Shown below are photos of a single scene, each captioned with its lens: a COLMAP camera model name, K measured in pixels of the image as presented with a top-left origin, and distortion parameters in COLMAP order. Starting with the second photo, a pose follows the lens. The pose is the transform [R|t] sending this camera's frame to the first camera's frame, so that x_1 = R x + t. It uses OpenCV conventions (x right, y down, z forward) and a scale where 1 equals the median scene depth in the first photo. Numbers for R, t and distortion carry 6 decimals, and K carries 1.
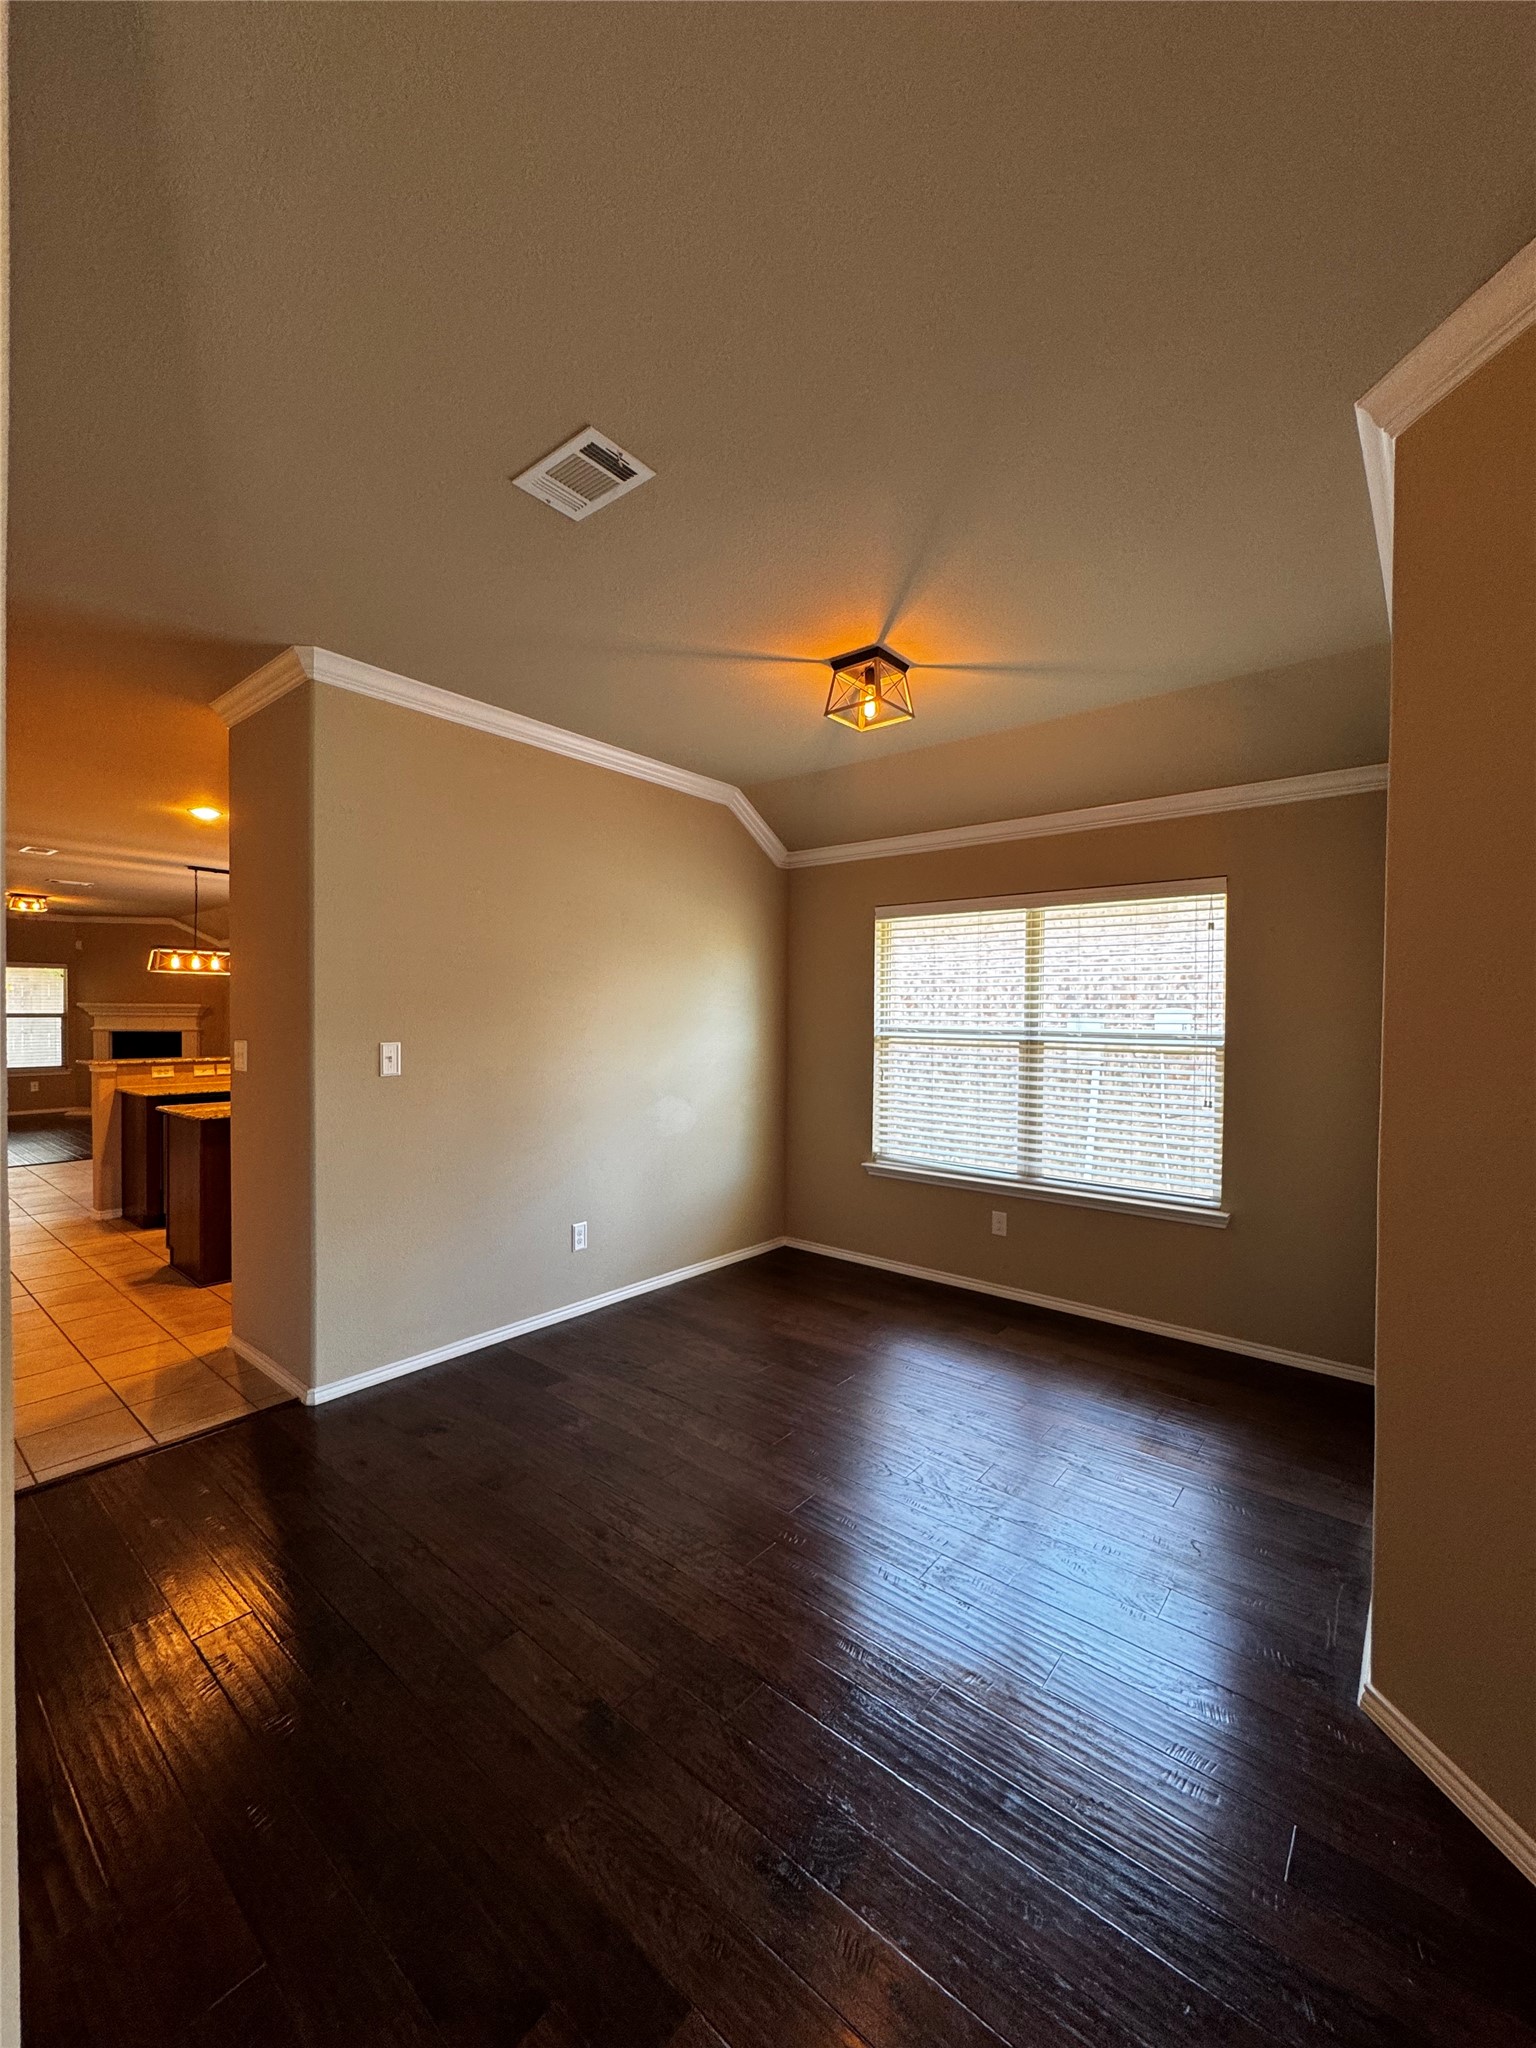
lens RADIAL K [[814.8, 0, 769.6], [0, 814.8, 1025.1], [0, 0, 1]] dist [-0.002375, 0.000300]
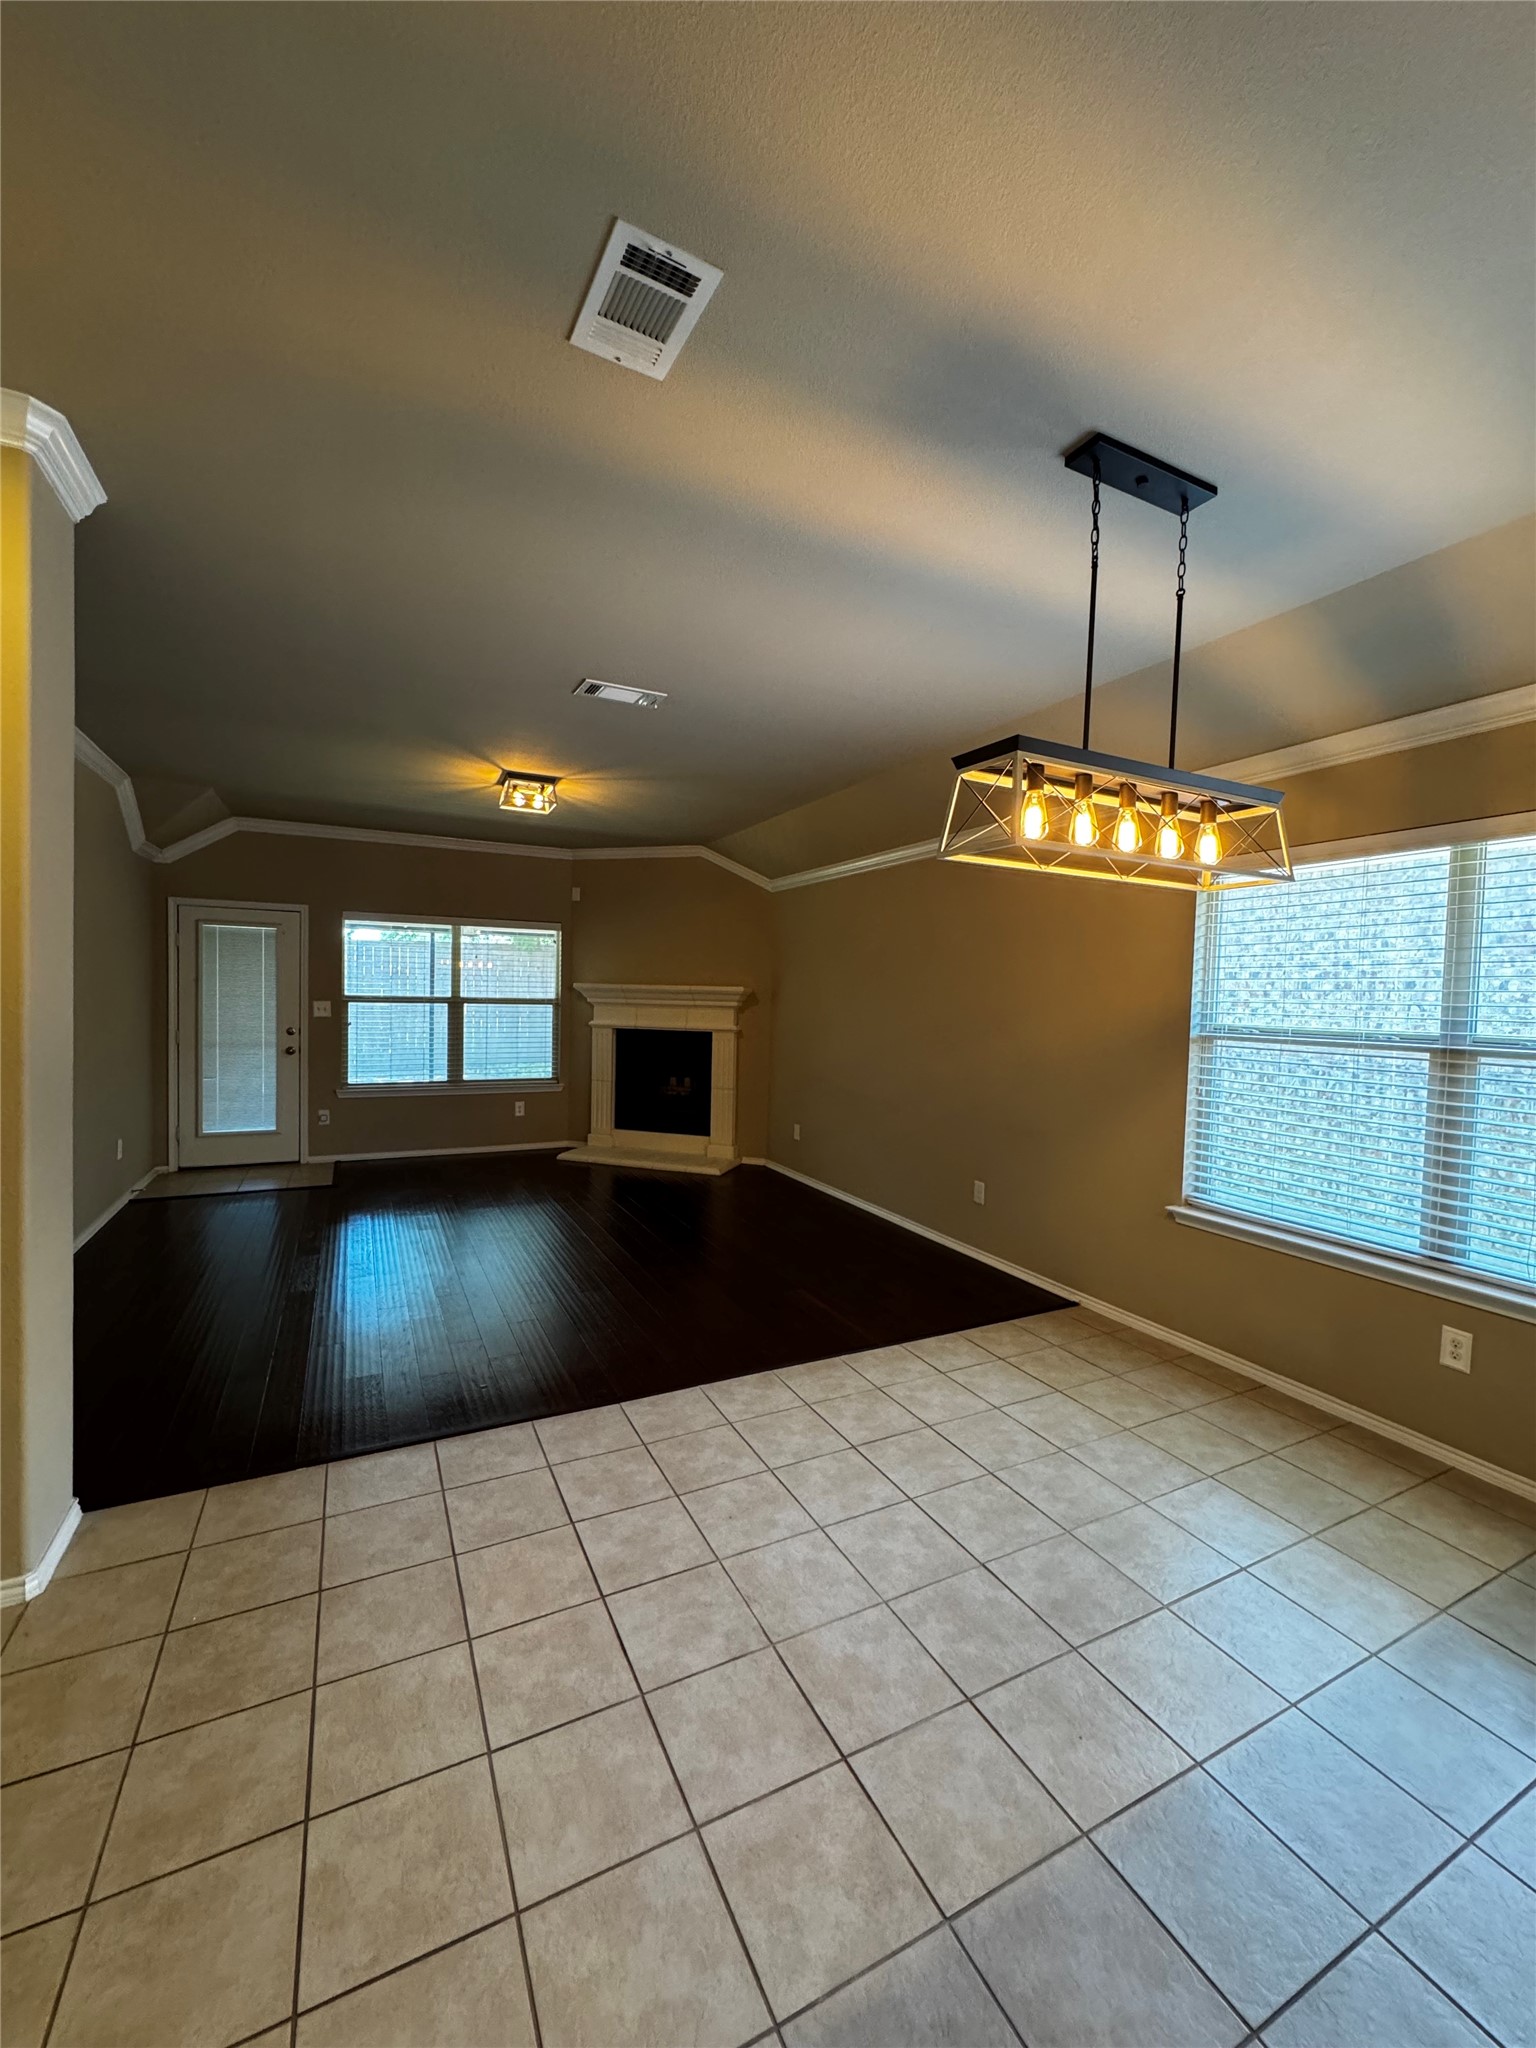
lens RADIAL K [[814.8, 0, 769.6], [0, 814.8, 1025.1], [0, 0, 1]] dist [-0.002375, 0.000300]
pose [[0.918128, 0.022145, -0.395664, -0.551057], [-0.014134, 0.999632, 0.023150, -0.014257], [0.396031, -0.015662, 0.918104, 0.570044]]
